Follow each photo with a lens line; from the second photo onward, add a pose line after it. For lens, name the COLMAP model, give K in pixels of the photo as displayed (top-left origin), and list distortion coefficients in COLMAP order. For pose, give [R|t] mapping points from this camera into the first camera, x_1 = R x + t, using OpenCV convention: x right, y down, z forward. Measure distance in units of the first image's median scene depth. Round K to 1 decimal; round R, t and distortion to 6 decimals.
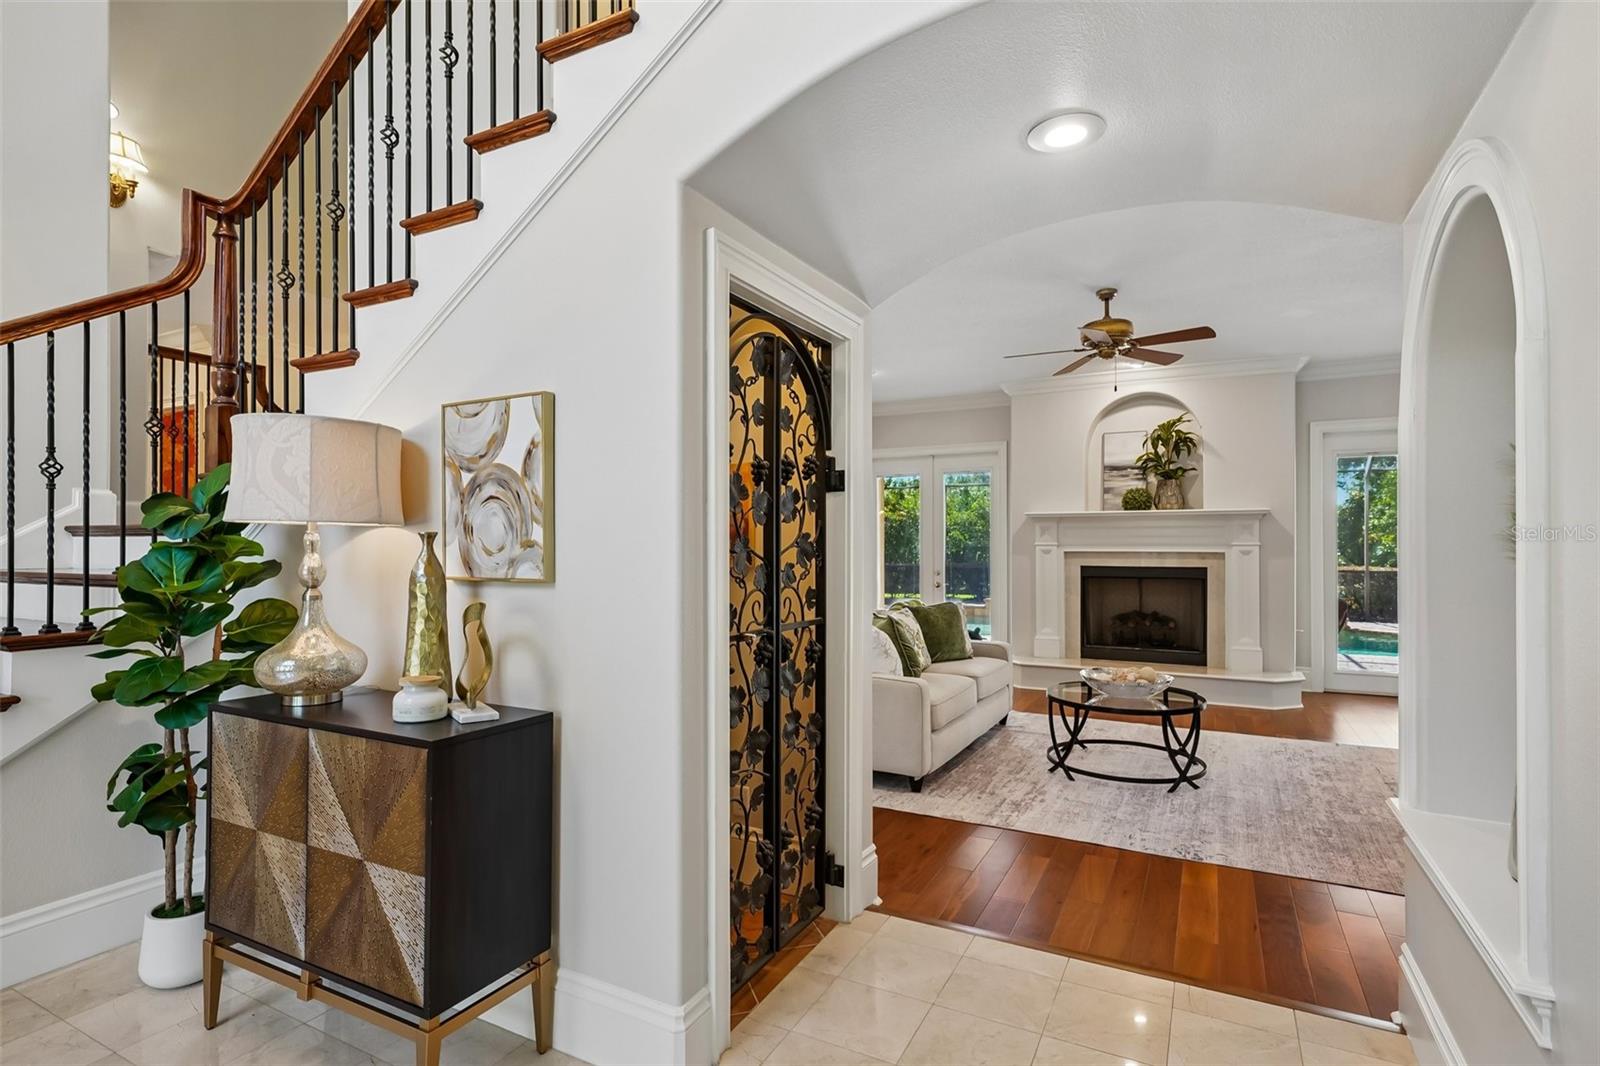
lens RADIAL K [[787.0, 0, 791.6], [0, 787.0, 546.0], [0, 0, 1]] dist [0.001703, -0.000048]
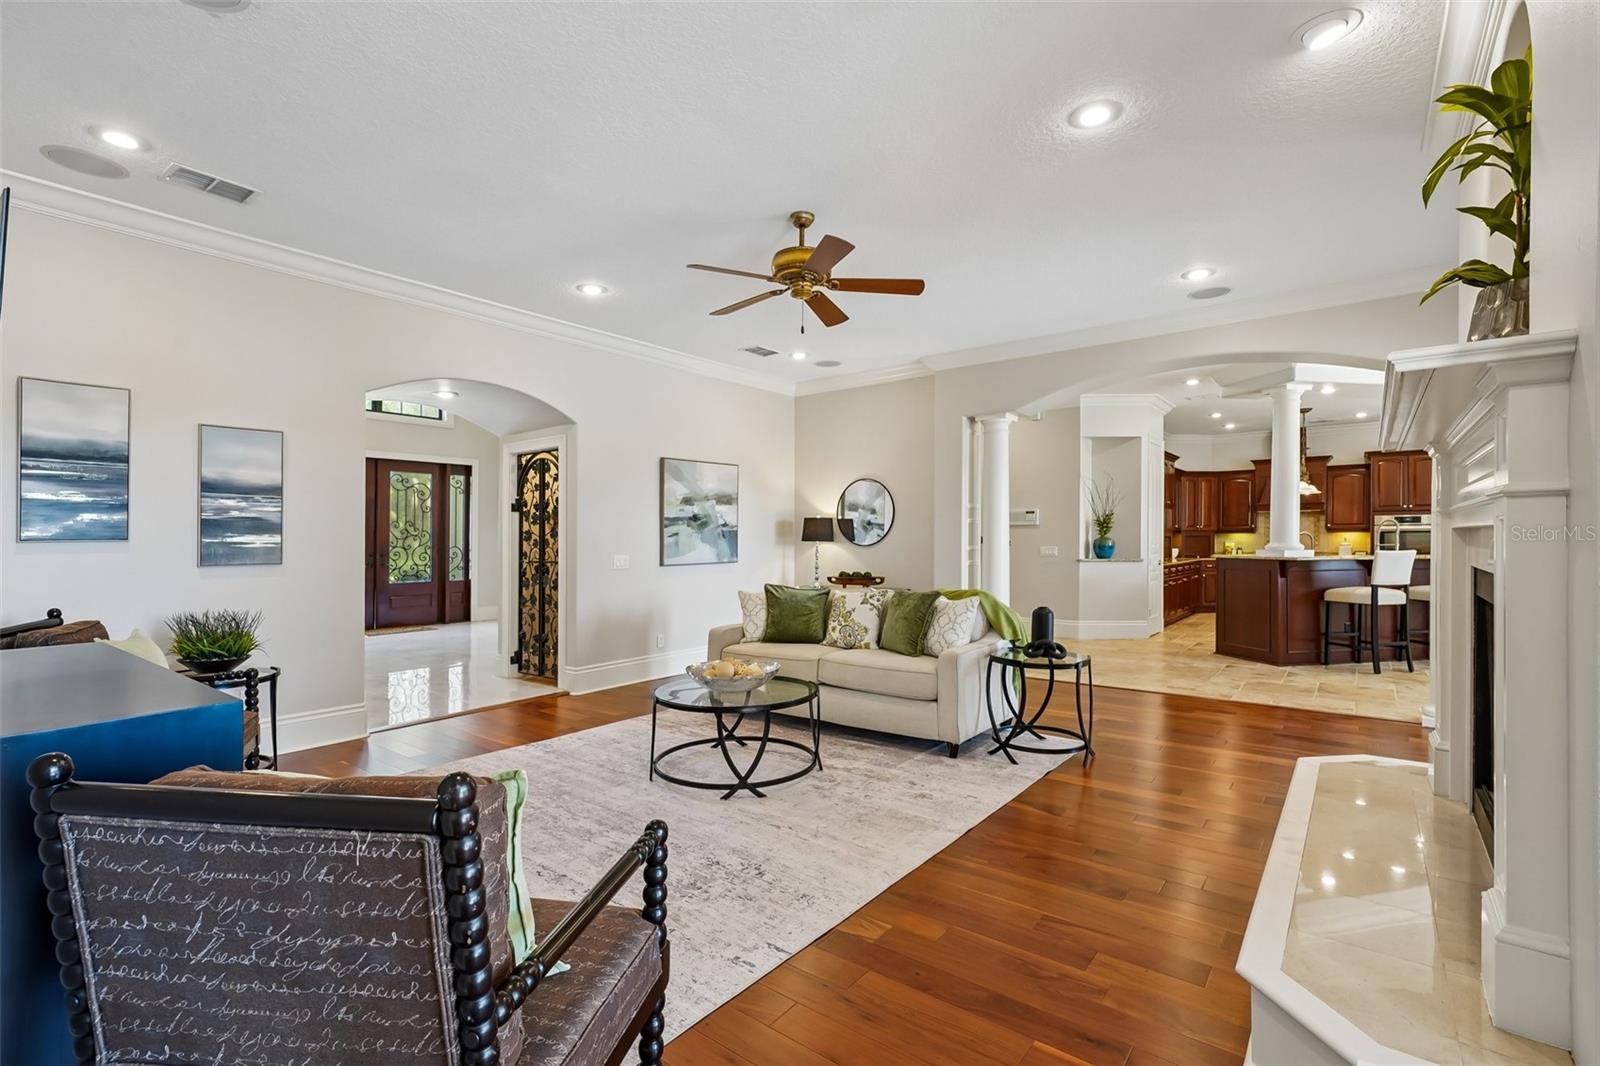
lens RADIAL K [[719.1, 0, 796.1], [0, 719.1, 537.8], [0, 0, 1]] dist [0.002746, 0.000050]
pose [[-0.161548, 0.000648, -0.986865, 0.872002], [0.008413, 0.999964, -0.000720, 0.010307], [0.986829, -0.008419, -0.161547, 0.852466]]
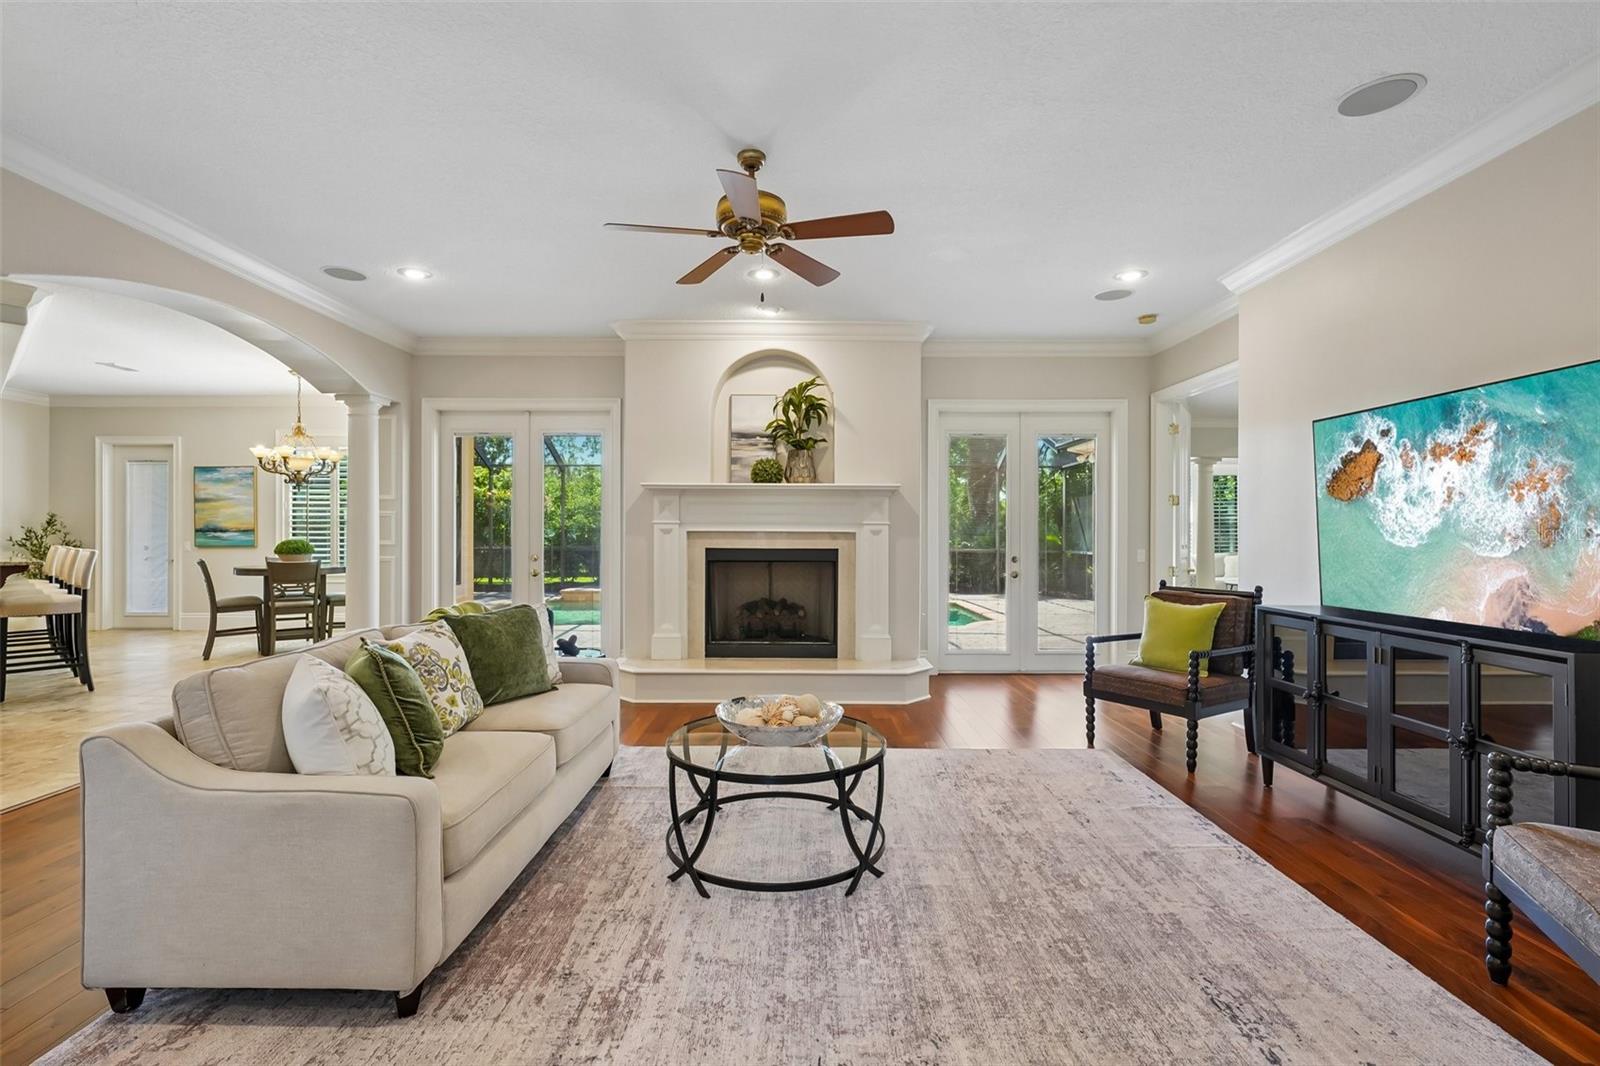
lens RADIAL K [[719.1, 0, 796.8], [0, 719.1, 533.7], [0, 0, 1]] dist [0.002746, 0.000050]
pose [[0.880819, 0.002981, 0.473445, 0.101991], [-0.005259, 0.999980, 0.003488, 0.007772], [-0.473425, -0.005562, 0.880817, 0.317132]]
